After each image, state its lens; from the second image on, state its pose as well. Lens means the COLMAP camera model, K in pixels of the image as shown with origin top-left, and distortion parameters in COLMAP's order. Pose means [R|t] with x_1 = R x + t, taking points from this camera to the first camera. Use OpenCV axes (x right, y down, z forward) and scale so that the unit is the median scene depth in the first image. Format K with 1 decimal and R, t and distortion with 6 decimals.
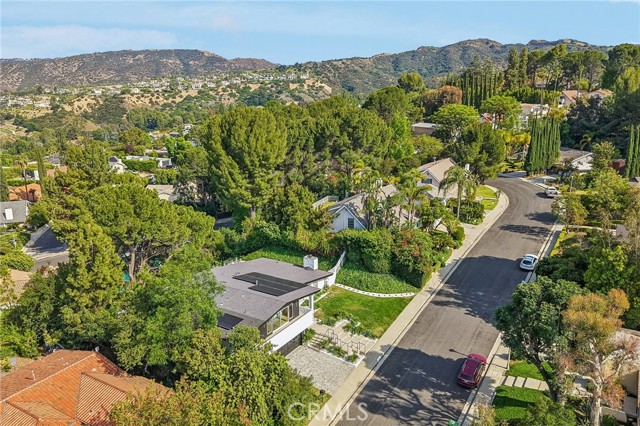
lens RADIAL K [[501.0, 0, 320.9], [0, 501.0, 211.1], [0, 0, 1]] dist [0.025794, -0.039969]
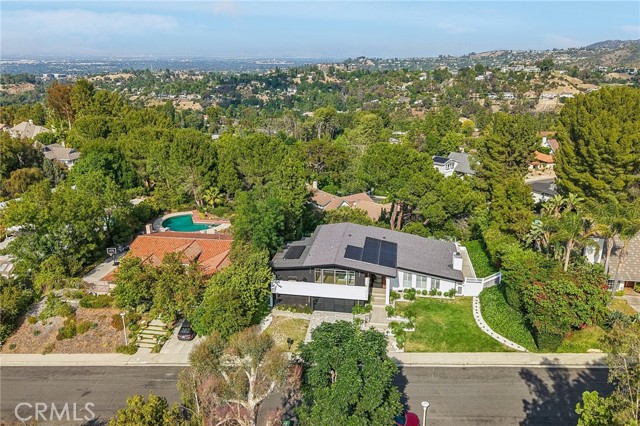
lens RADIAL K [[501.0, 0, 320.9], [0, 501.0, 211.1], [0, 0, 1]] dist [0.025794, -0.039969]
pose [[0.378929, 0.281274, -0.881645, 0.297904], [-0.233947, 0.950862, 0.202807, -0.048099], [0.895366, 0.129409, 0.426113, 0.178966]]
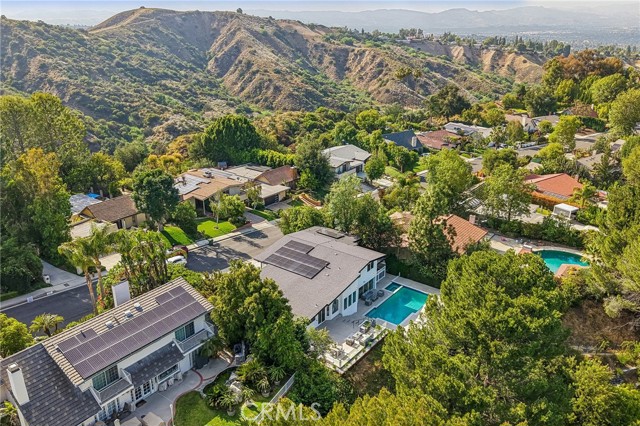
lens RADIAL K [[501.0, 0, 320.9], [0, 501.0, 211.1], [0, 0, 1]] dist [0.025794, -0.039969]
pose [[-0.995234, -0.033799, 0.091467, -0.102171], [0.025270, 0.816565, 0.576700, -0.237693], [-0.094180, 0.576263, -0.811819, 0.740164]]
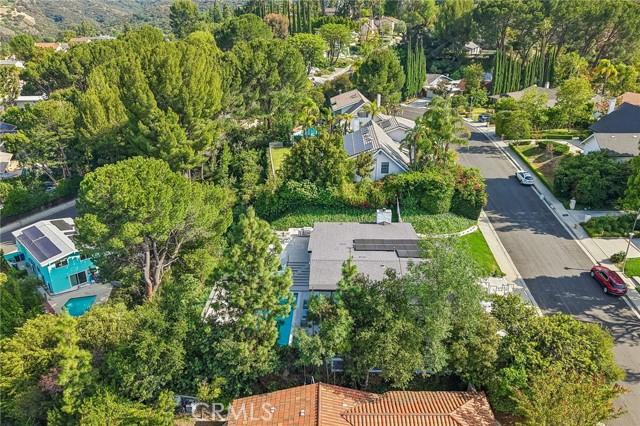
lens RADIAL K [[501.0, 0, 320.9], [0, 501.0, 211.1], [0, 0, 1]] dist [0.025794, -0.039969]
pose [[0.856807, -0.191576, 0.478729, -0.251543], [0.128945, 0.978527, 0.160803, -0.030386], [-0.499255, -0.076048, 0.863111, 0.128970]]
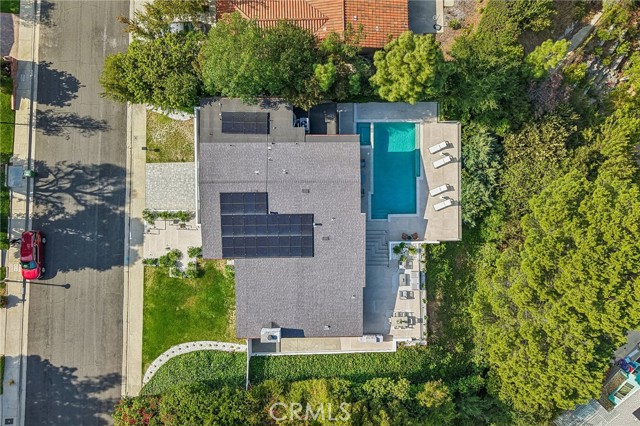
lens RADIAL K [[501.0, 0, 320.9], [0, 501.0, 211.1], [0, 0, 1]] dist [0.025794, -0.039969]
pose [[-0.845851, 0.533323, -0.010093, -0.073039], [-0.142194, -0.207203, 0.967909, -0.241482], [0.514117, 0.820142, 0.251099, 0.332705]]
